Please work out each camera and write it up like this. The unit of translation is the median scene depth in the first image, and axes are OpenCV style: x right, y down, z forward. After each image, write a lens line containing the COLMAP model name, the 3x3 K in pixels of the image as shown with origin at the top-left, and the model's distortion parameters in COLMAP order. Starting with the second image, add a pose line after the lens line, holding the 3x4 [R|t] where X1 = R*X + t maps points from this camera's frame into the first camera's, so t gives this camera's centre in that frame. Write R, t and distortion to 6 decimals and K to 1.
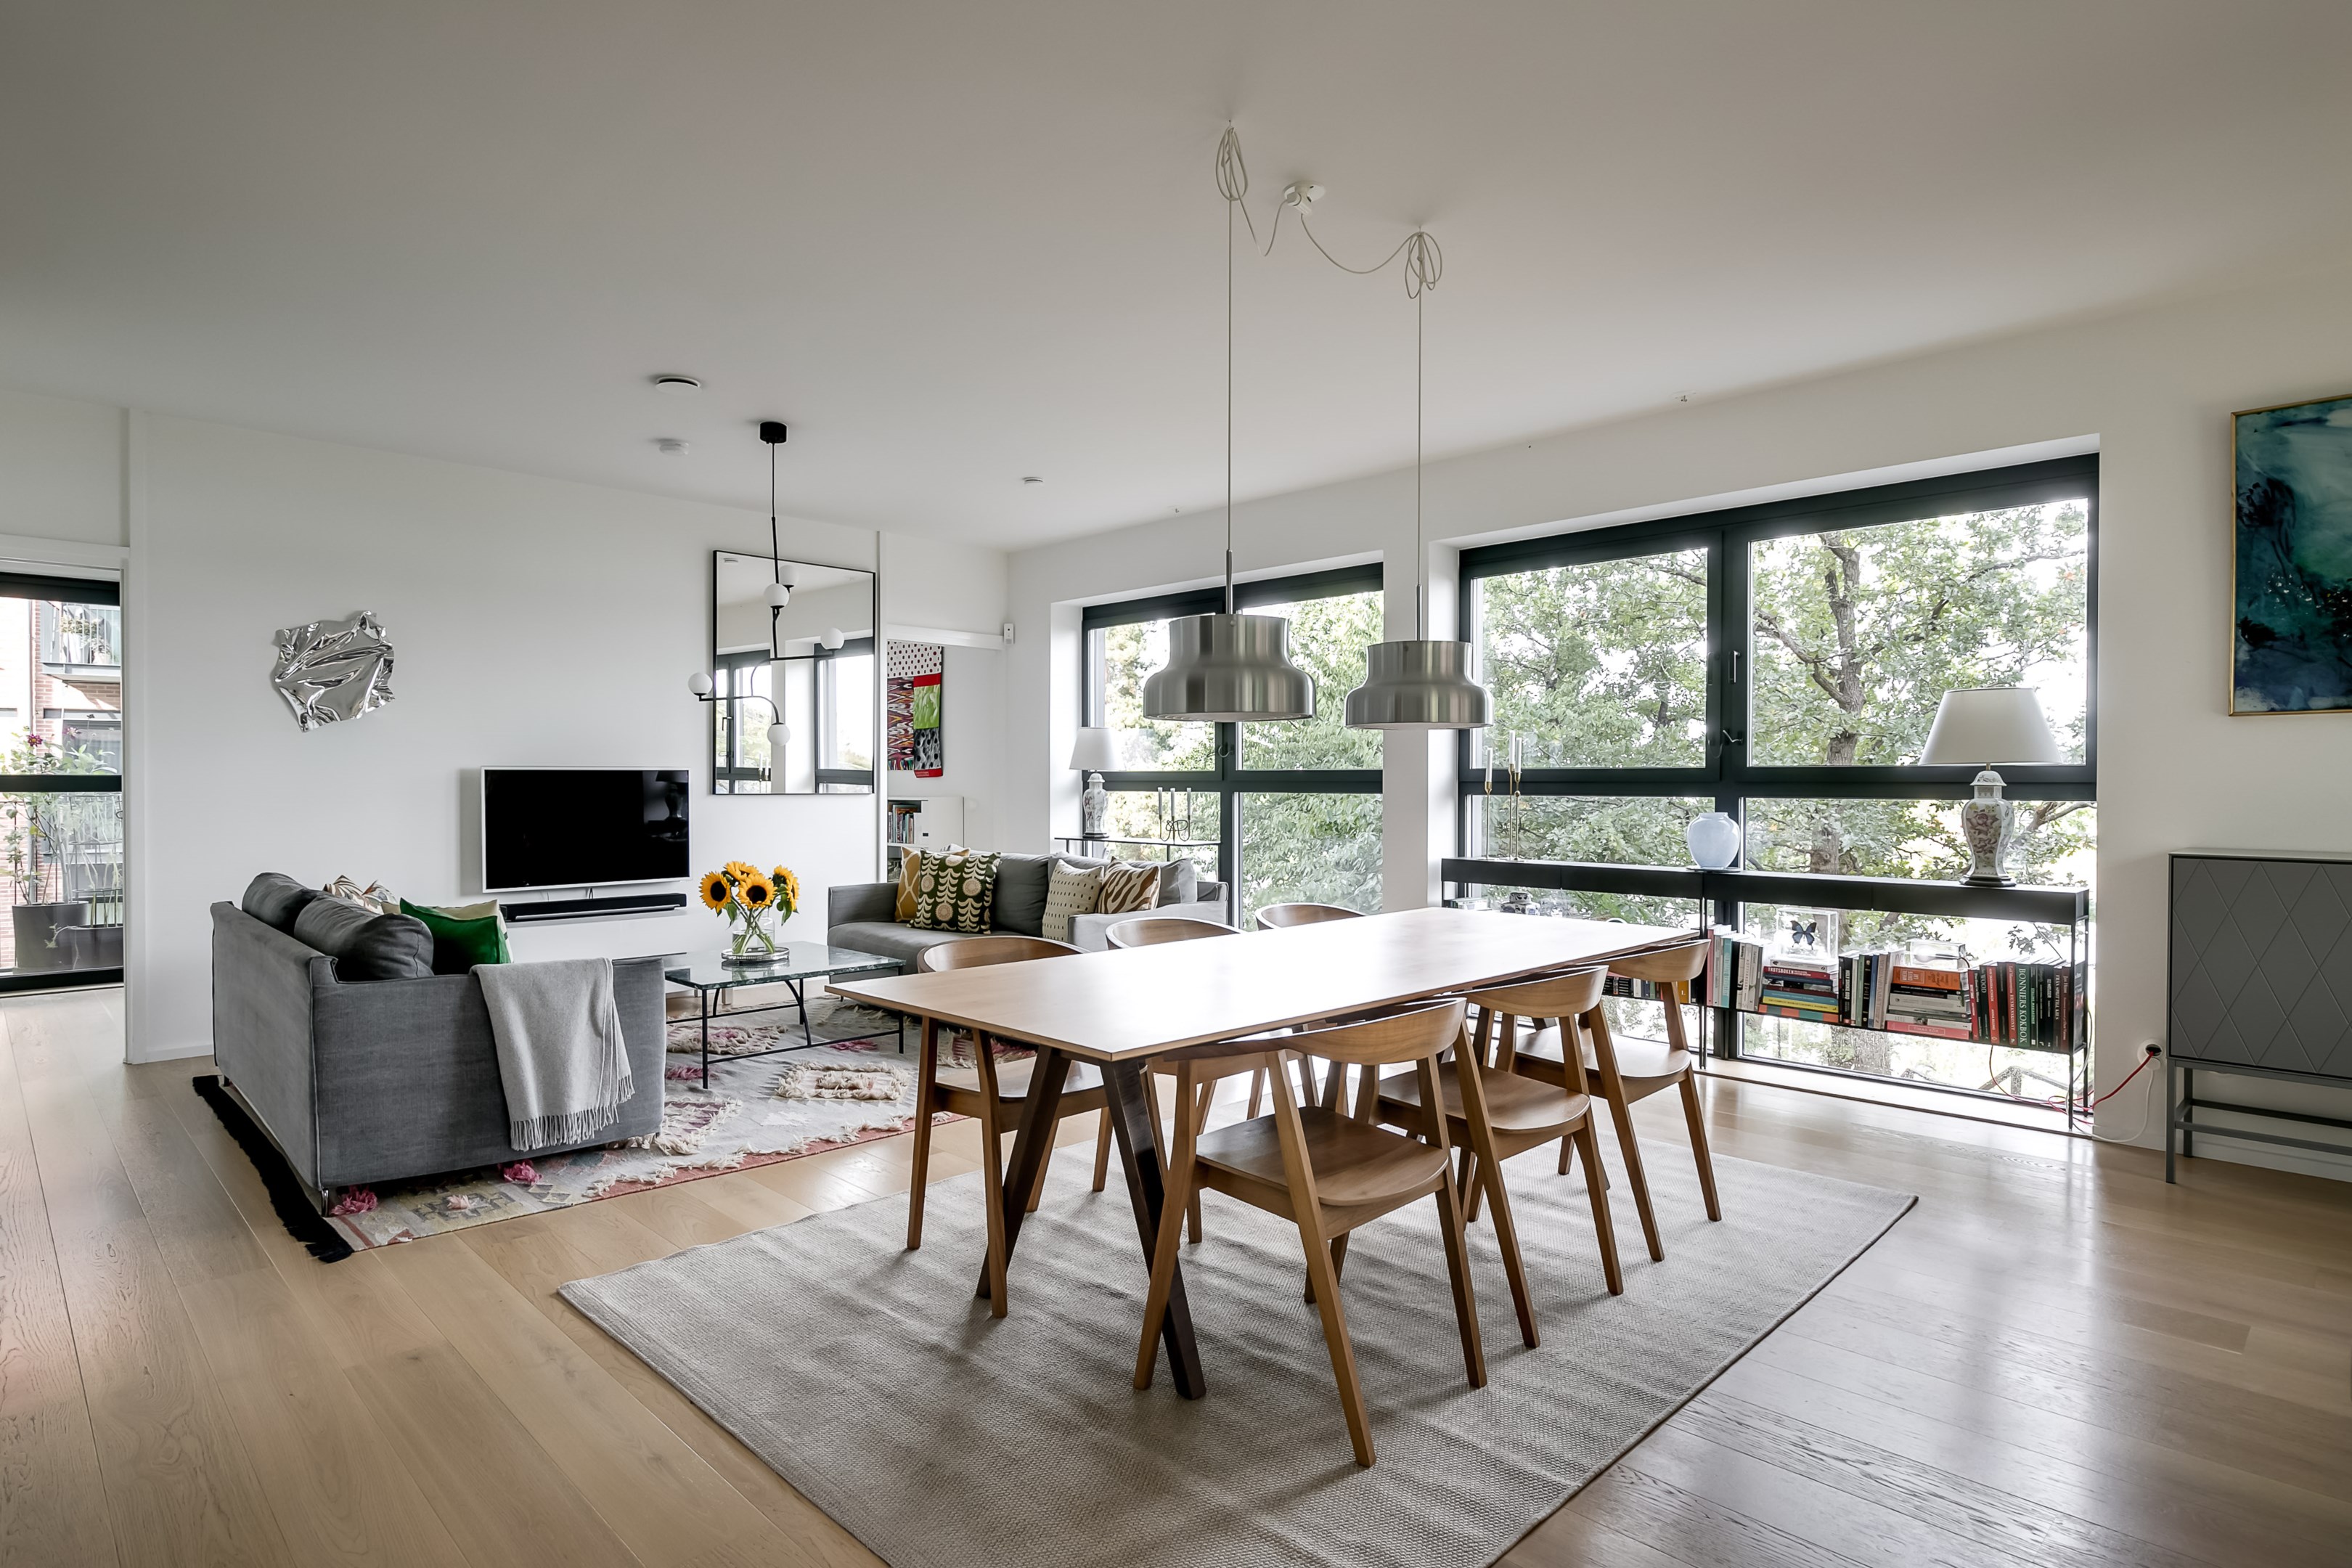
lens RADIAL K [[1241.7, 0, 1176.0], [0, 1241.7, 784.0], [0, 0, 1]] dist [0.000054, 0.000343]
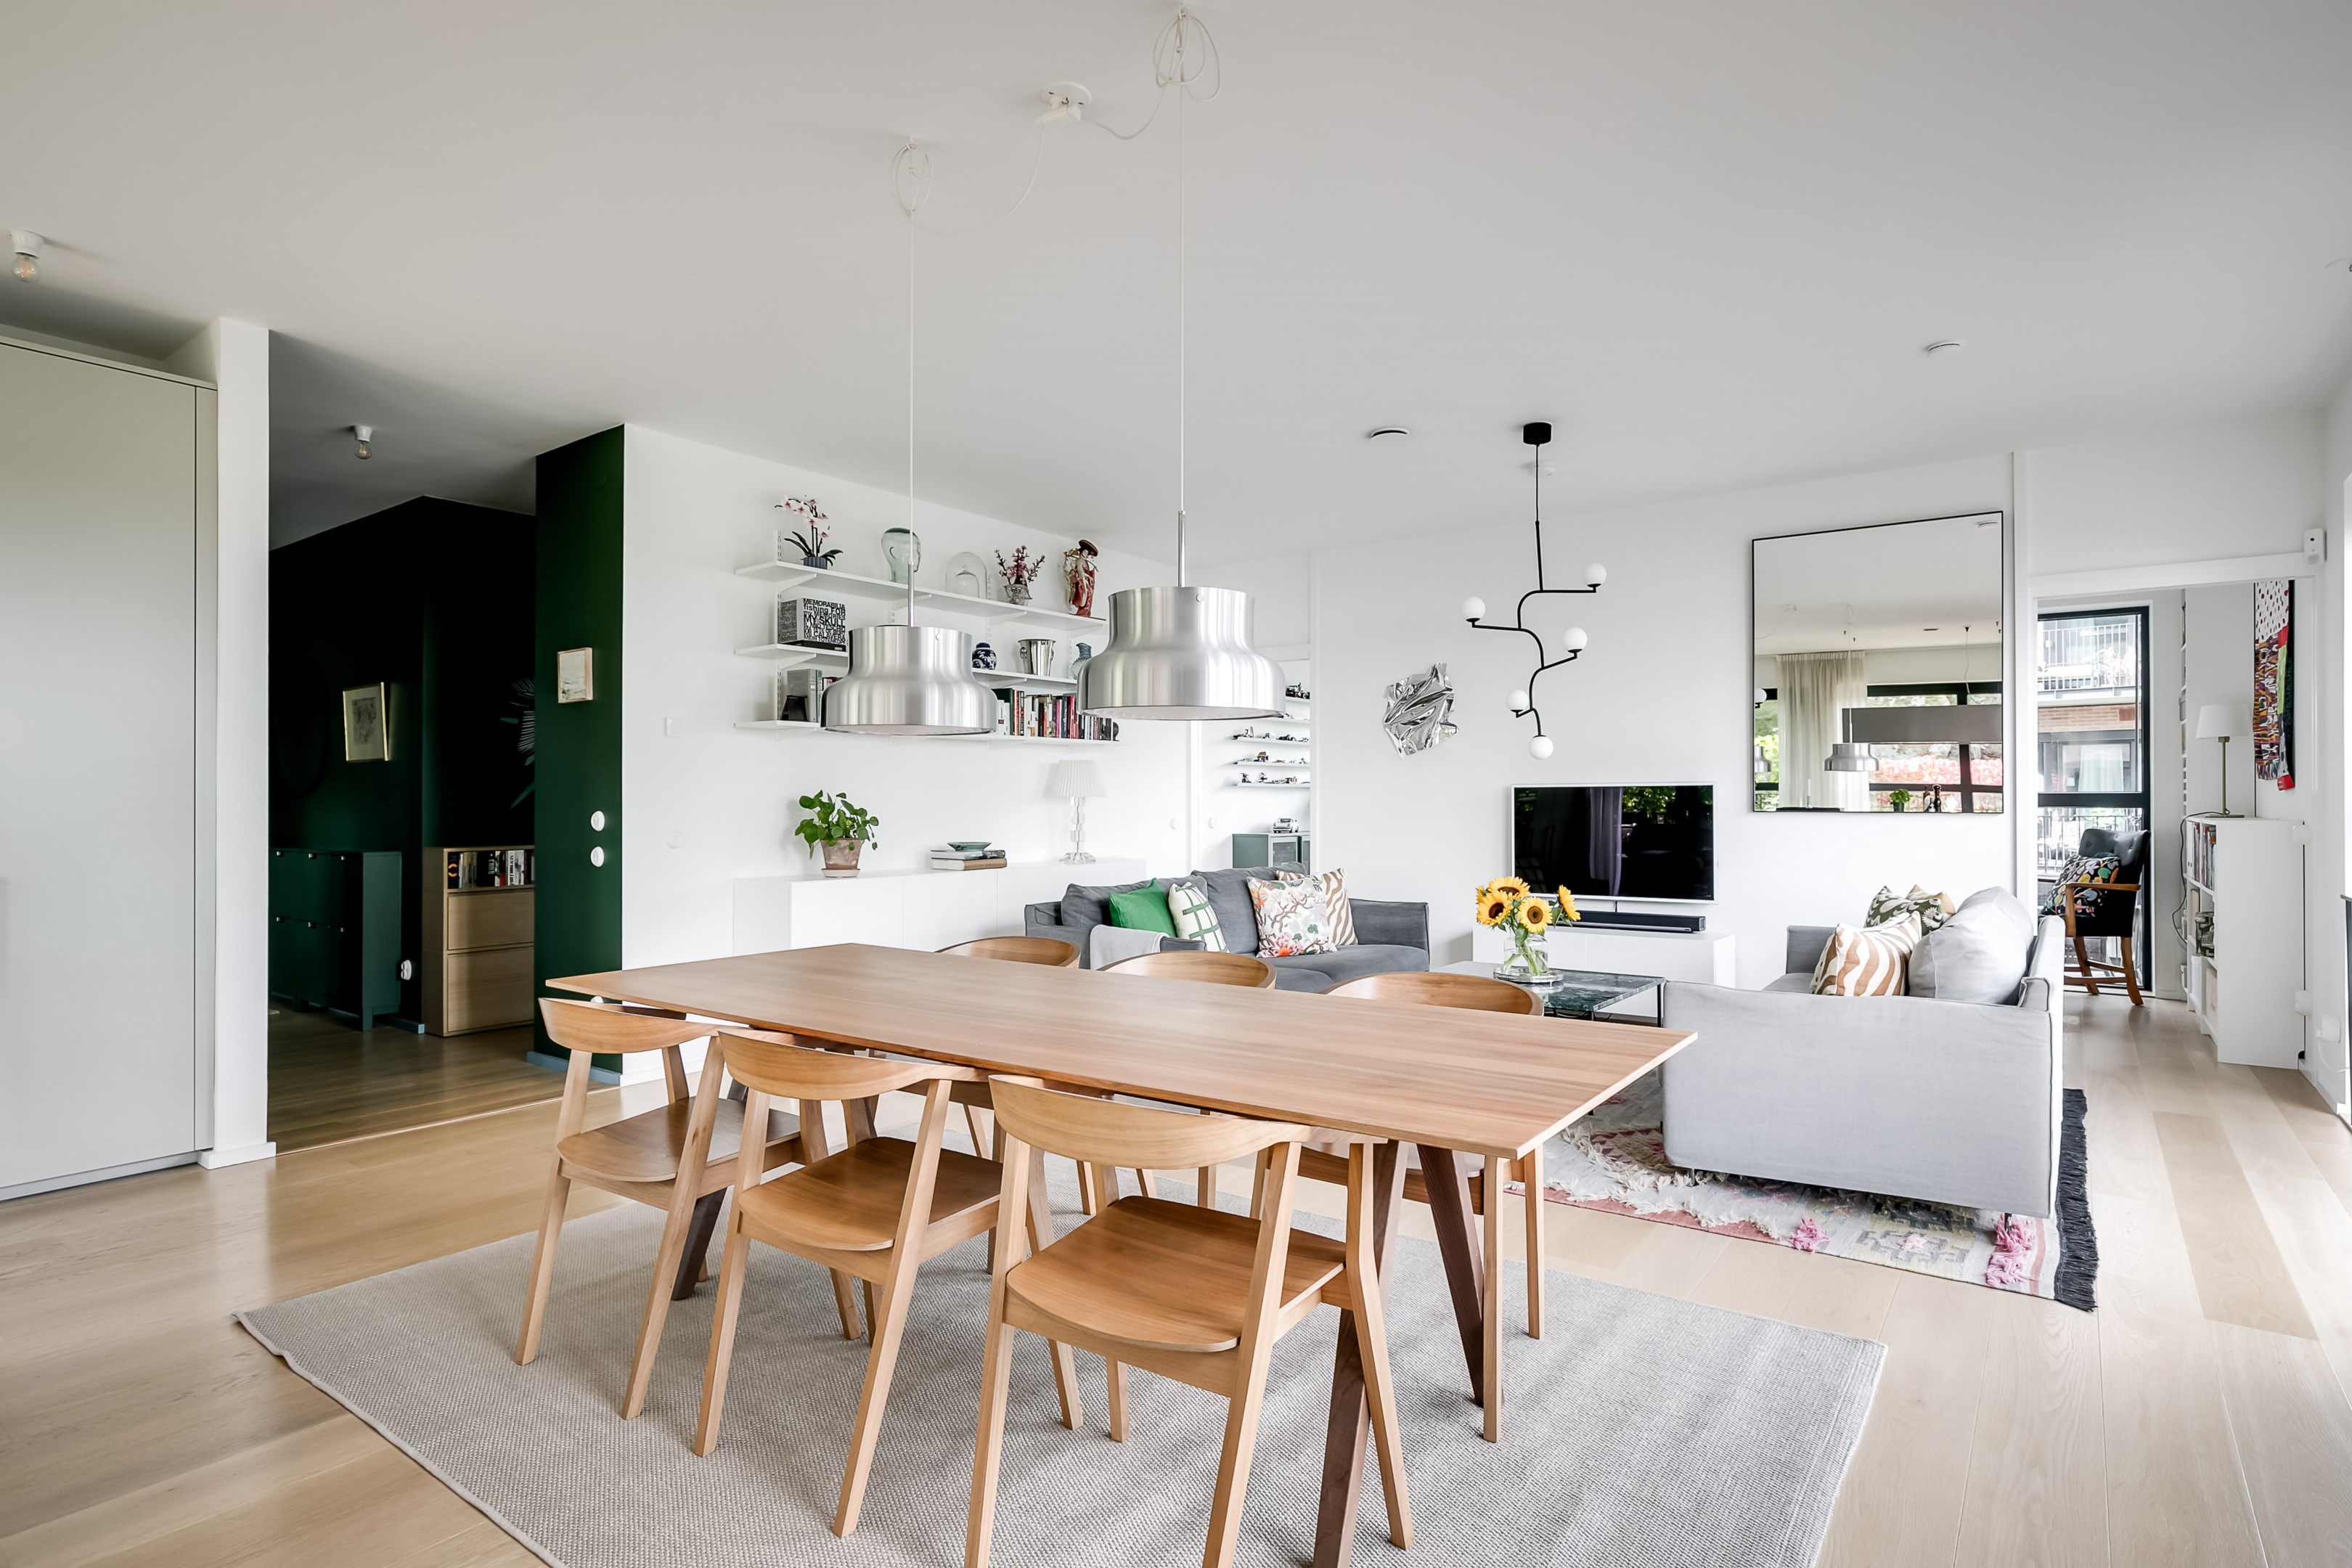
lens RADIAL K [[1241.7, 0, 1176.0], [0, 1241.7, 784.0], [0, 0, 1]] dist [0.000054, 0.000343]
pose [[0.131656, -0.008458, -0.991259, 0.493438], [-0.001435, 0.999961, -0.008723, -0.003070], [0.991294, 0.002570, 0.131638, 0.511306]]
